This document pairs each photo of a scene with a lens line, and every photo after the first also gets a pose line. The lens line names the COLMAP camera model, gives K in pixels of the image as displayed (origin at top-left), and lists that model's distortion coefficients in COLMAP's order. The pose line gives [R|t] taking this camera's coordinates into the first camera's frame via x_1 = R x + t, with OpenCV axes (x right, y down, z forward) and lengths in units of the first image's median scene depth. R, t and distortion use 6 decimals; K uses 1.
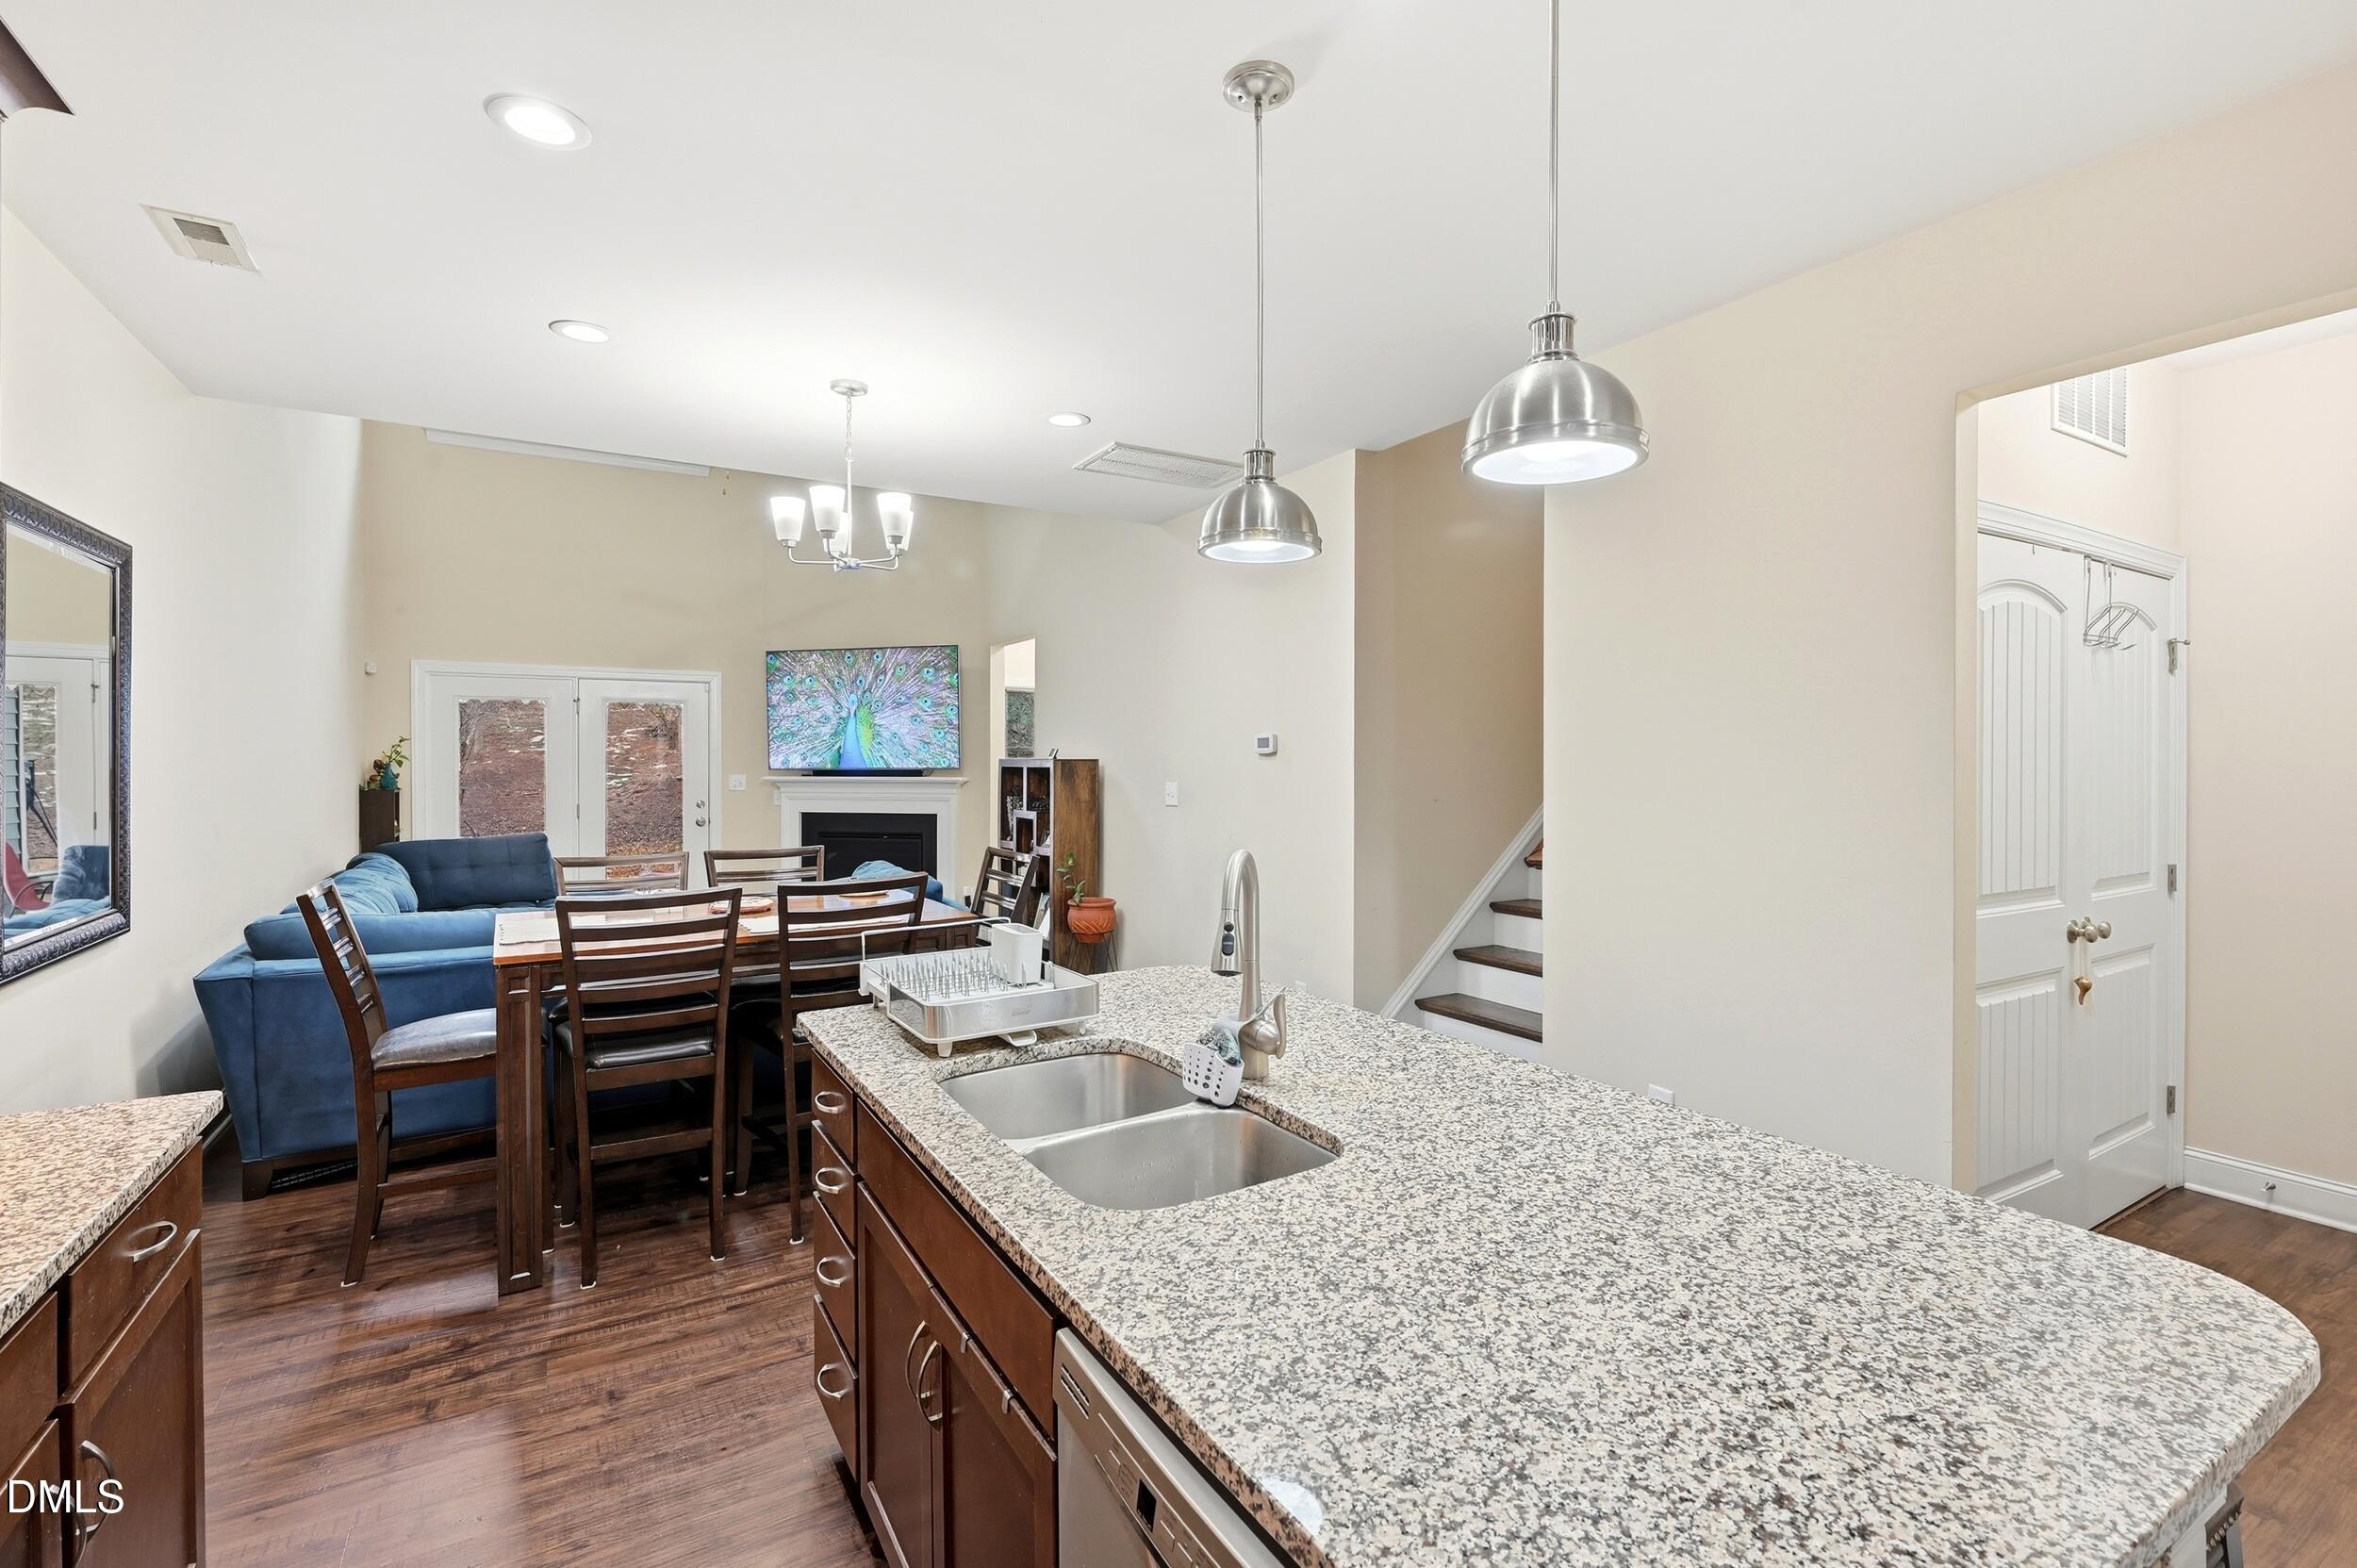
lens RADIAL K [[1051.8, 0, 1206.3], [0, 1051.8, 760.7], [0, 0, 1]] dist [-0.002618, 0.000492]
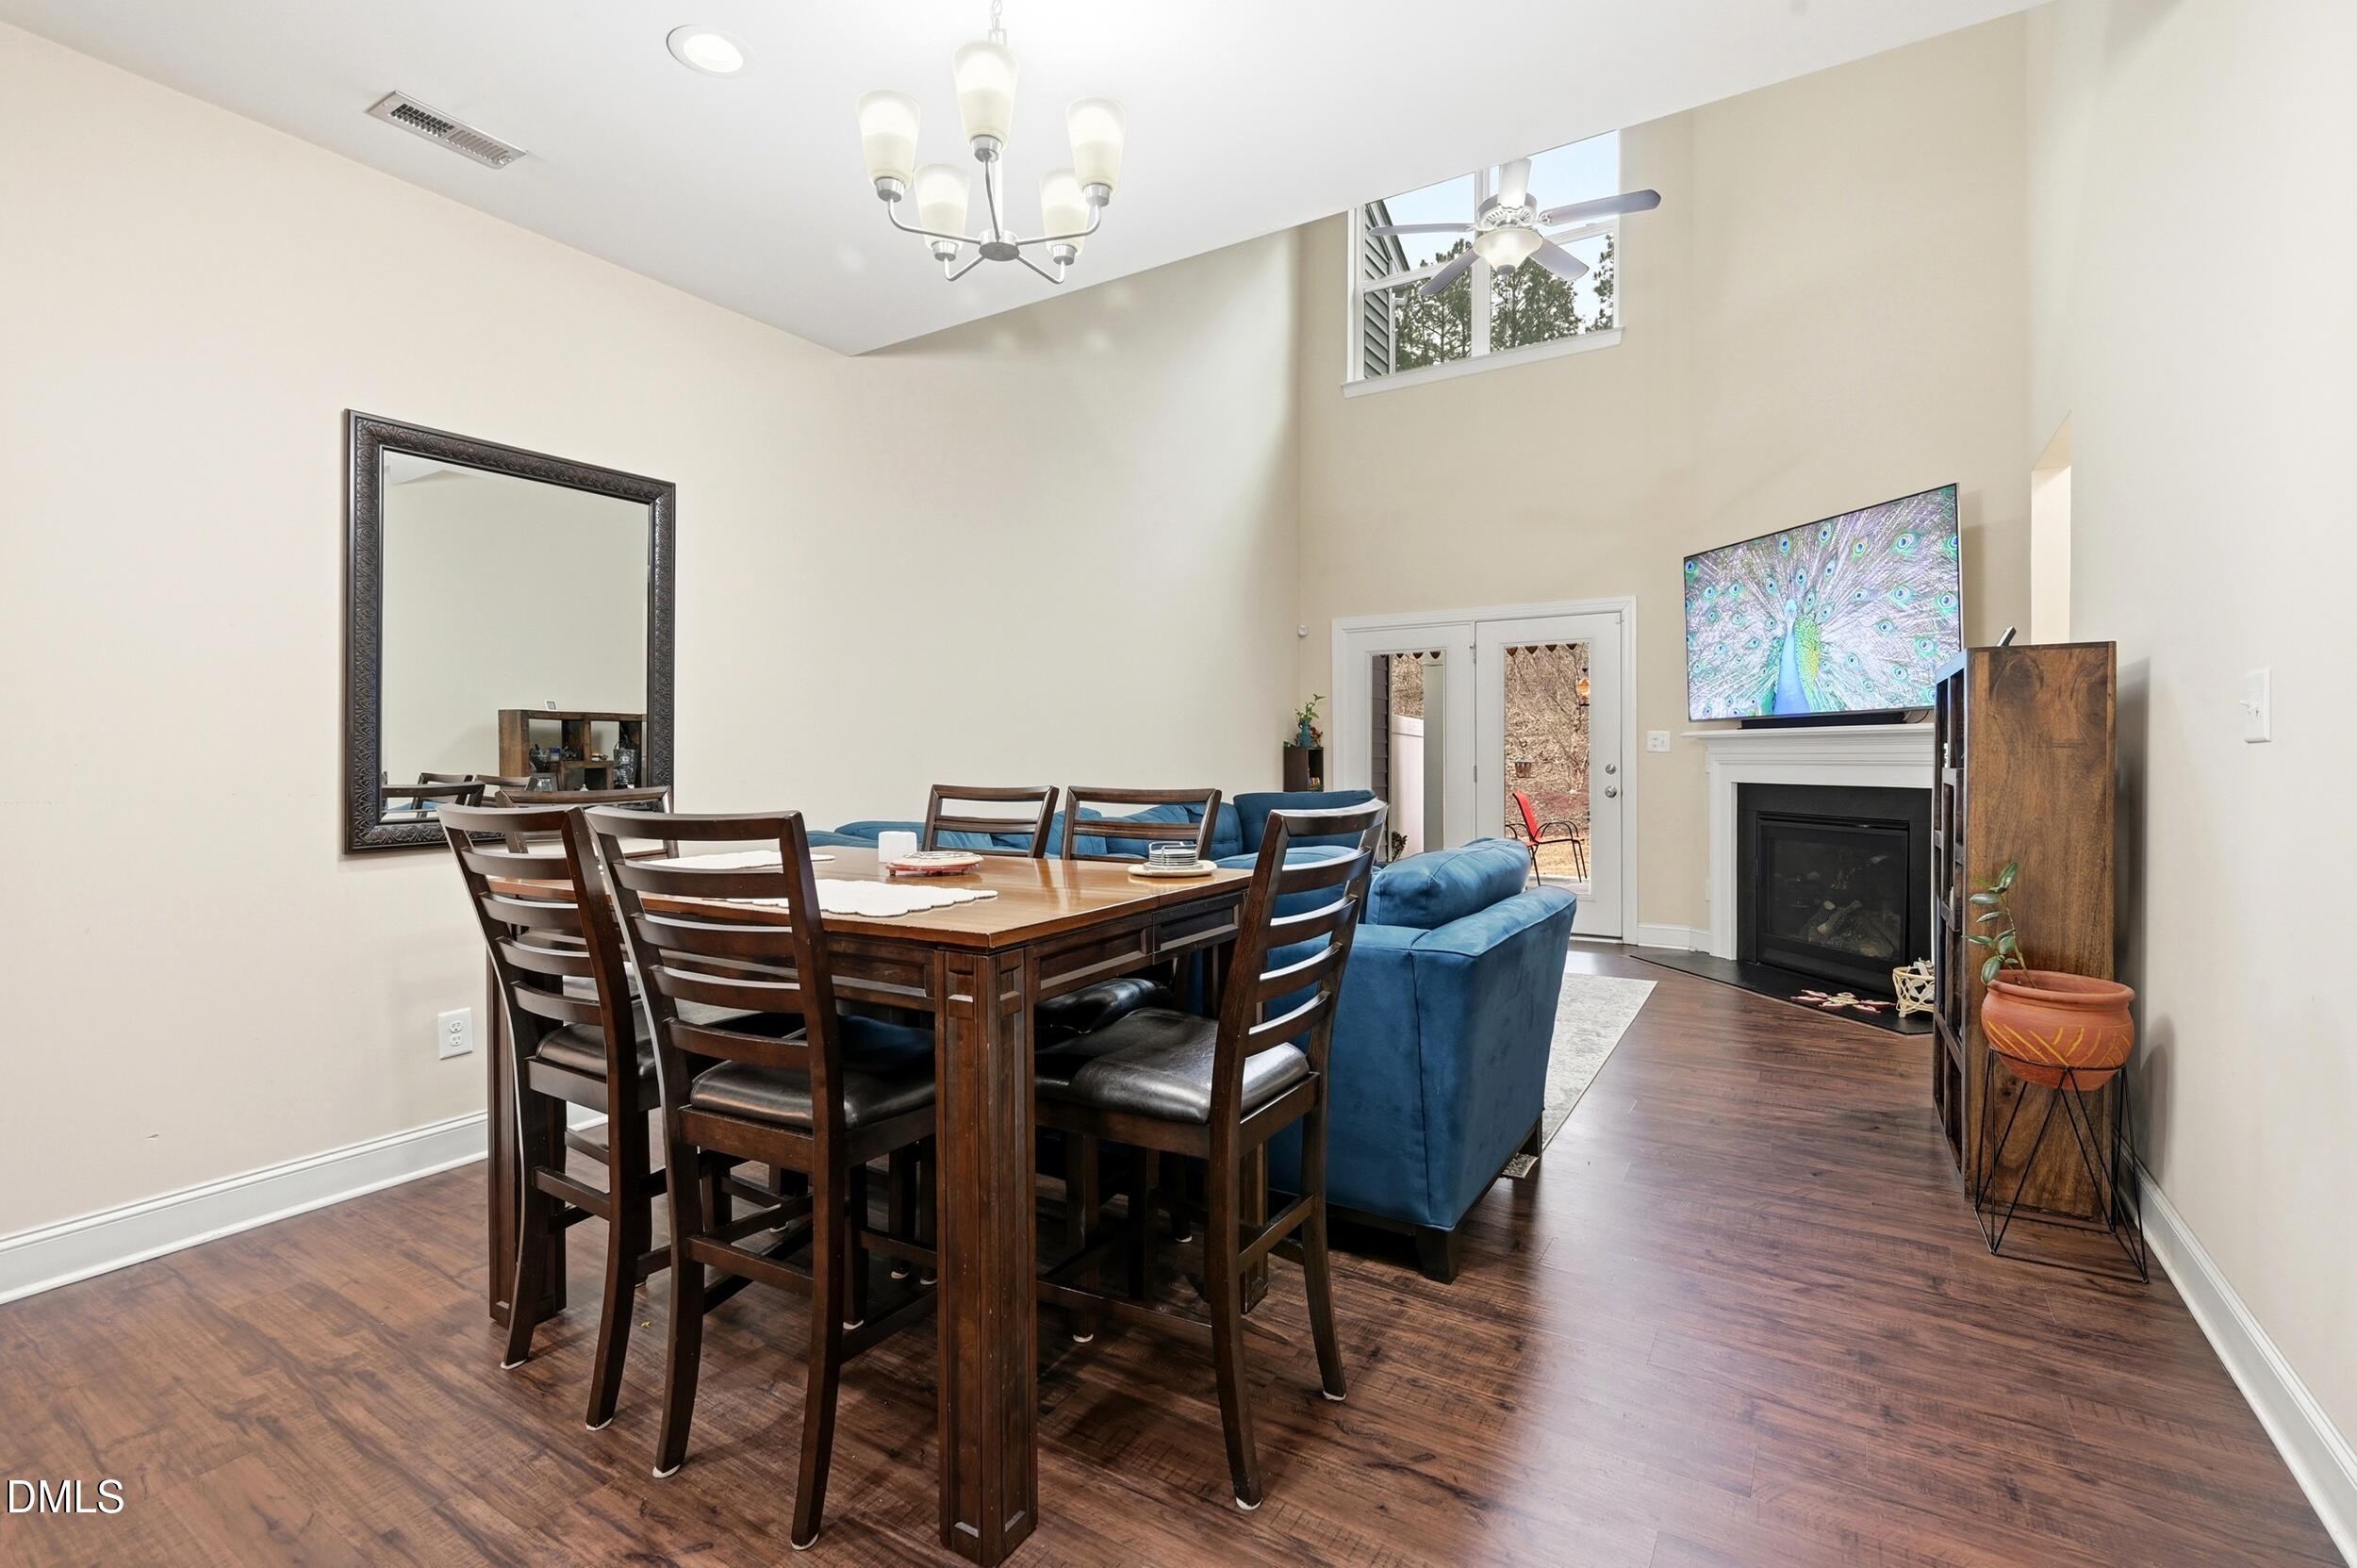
lens RADIAL K [[1051.8, 0, 1177.2], [0, 1051.8, 766.2], [0, 0, 1]] dist [-0.002618, 0.000492]
pose [[0.436000, 0.005906, -0.899927, 0.081285], [0.002714, 0.999965, 0.007877, 0.033003], [0.899943, -0.005877, 0.435969, 0.377831]]
